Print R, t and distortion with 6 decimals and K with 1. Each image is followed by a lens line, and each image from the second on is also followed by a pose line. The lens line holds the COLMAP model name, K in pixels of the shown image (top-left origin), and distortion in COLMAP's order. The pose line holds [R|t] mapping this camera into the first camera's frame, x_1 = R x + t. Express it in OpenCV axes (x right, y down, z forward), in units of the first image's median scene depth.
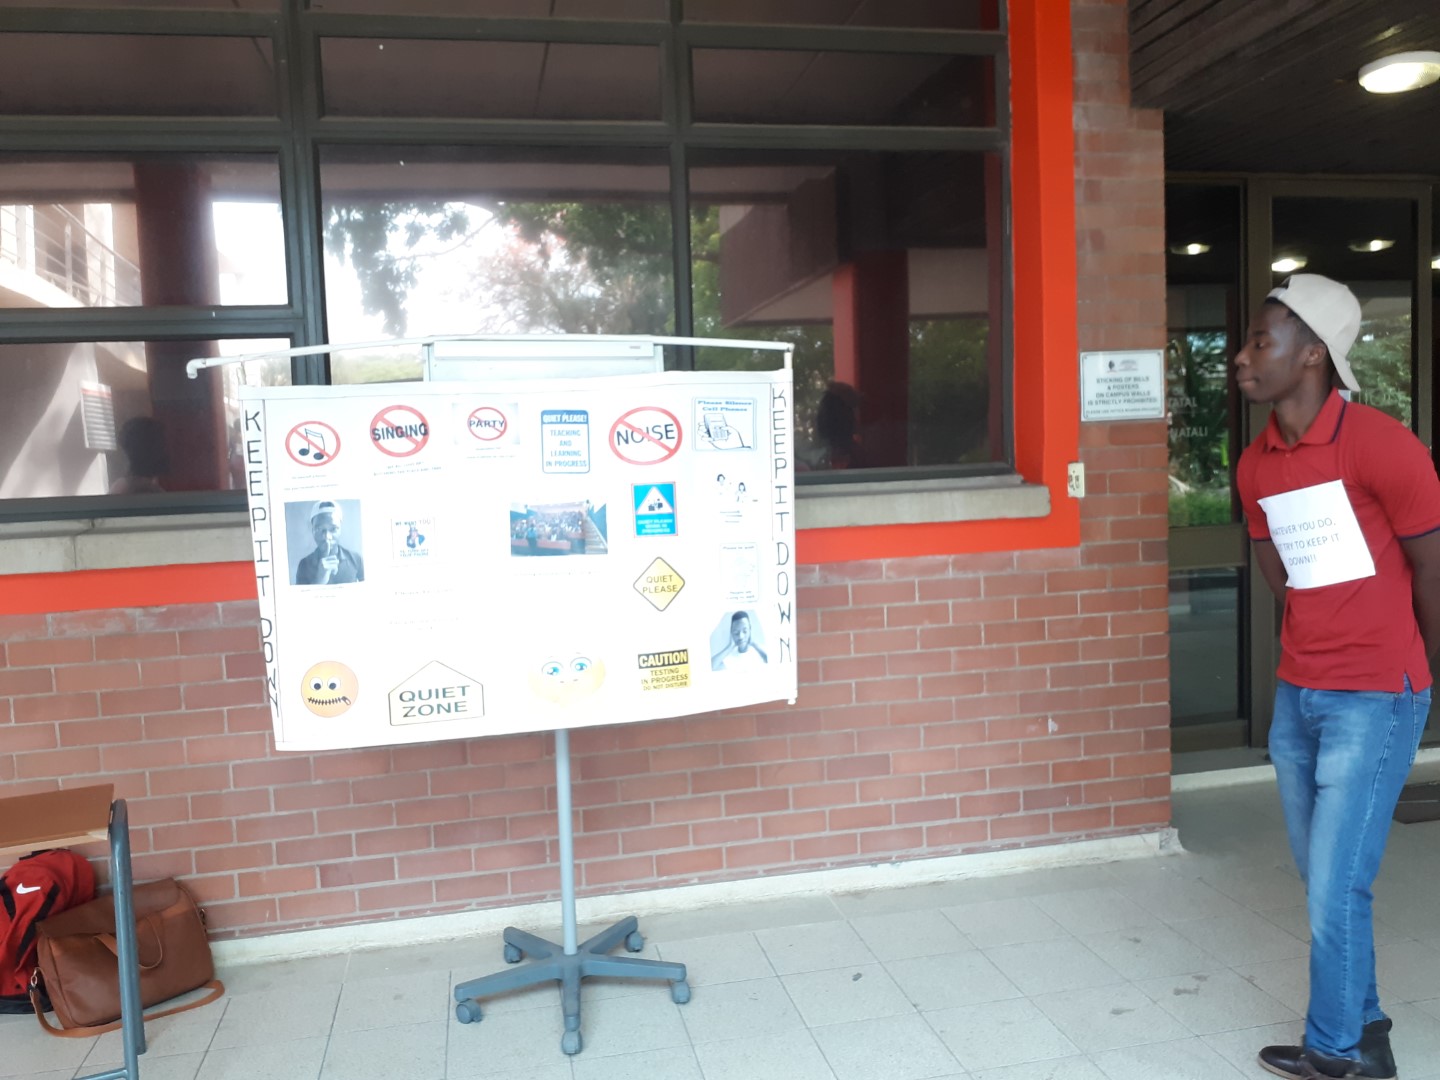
lens RADIAL K [[1223.8, 0, 720.0], [0, 1223.8, 540.0], [0, 0, 1]] dist [0.185980, -0.474126]
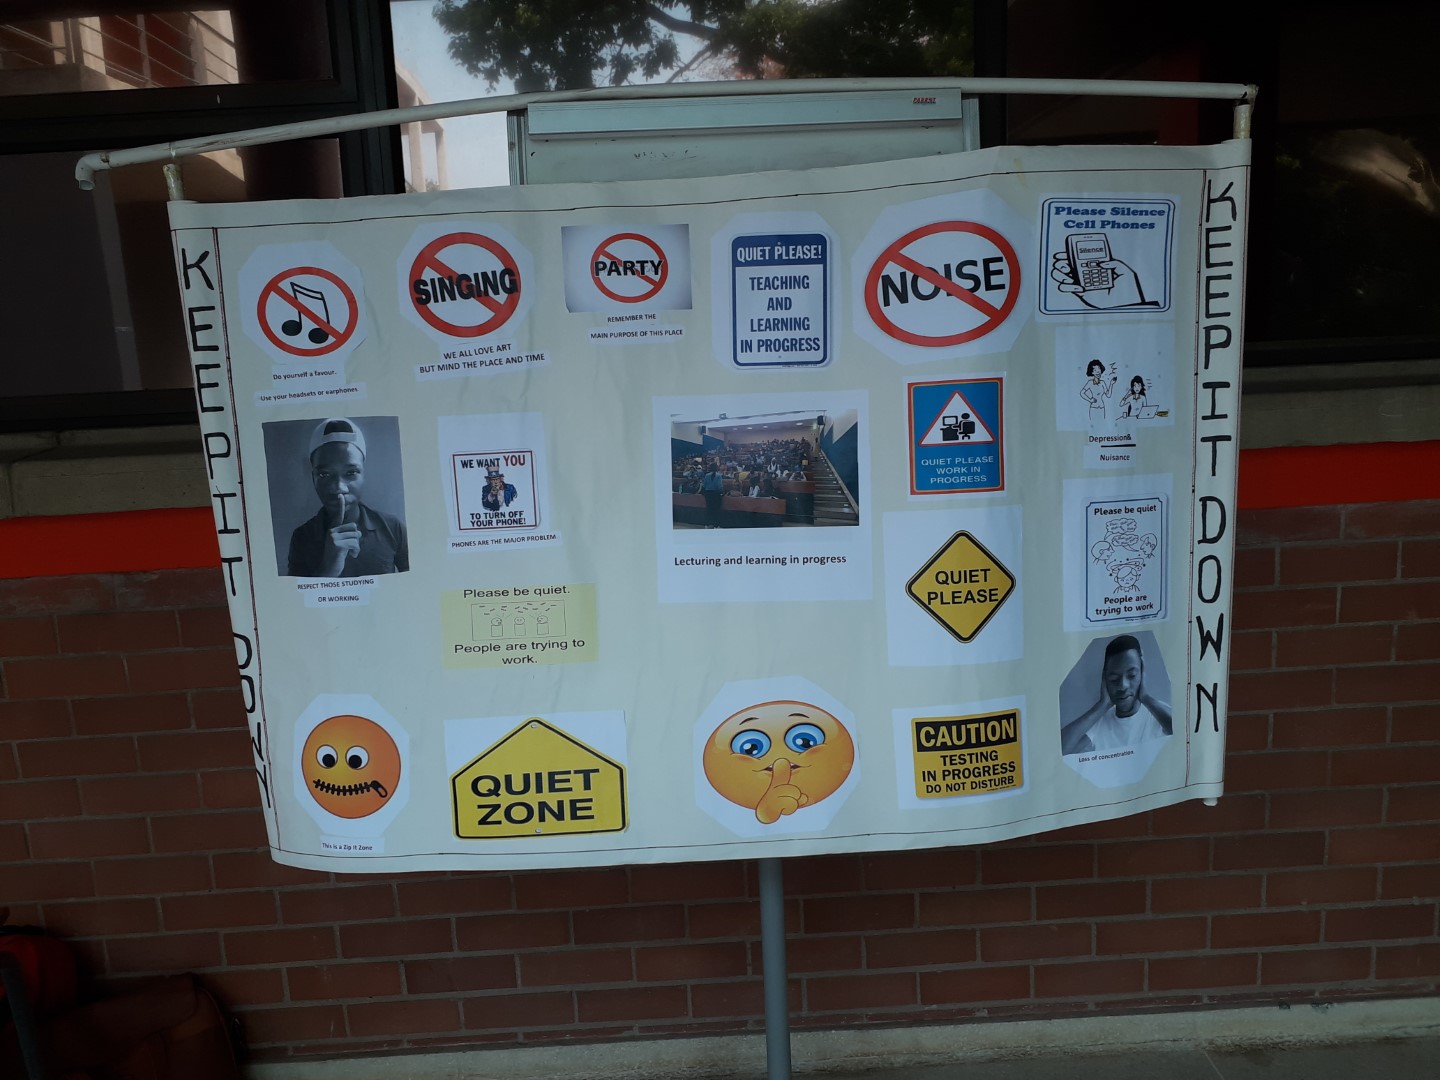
lens RADIAL K [[1501.7, 0, 684.1], [0, 1501.7, 588.0], [0, 0, 1]] dist [0.144947, -0.398957]
pose [[0.982653, 0.021167, -0.184240, -0.045427], [-0.001186, 0.994162, 0.107893, -0.028227], [0.185448, -0.105803, 0.976942, 0.358368]]
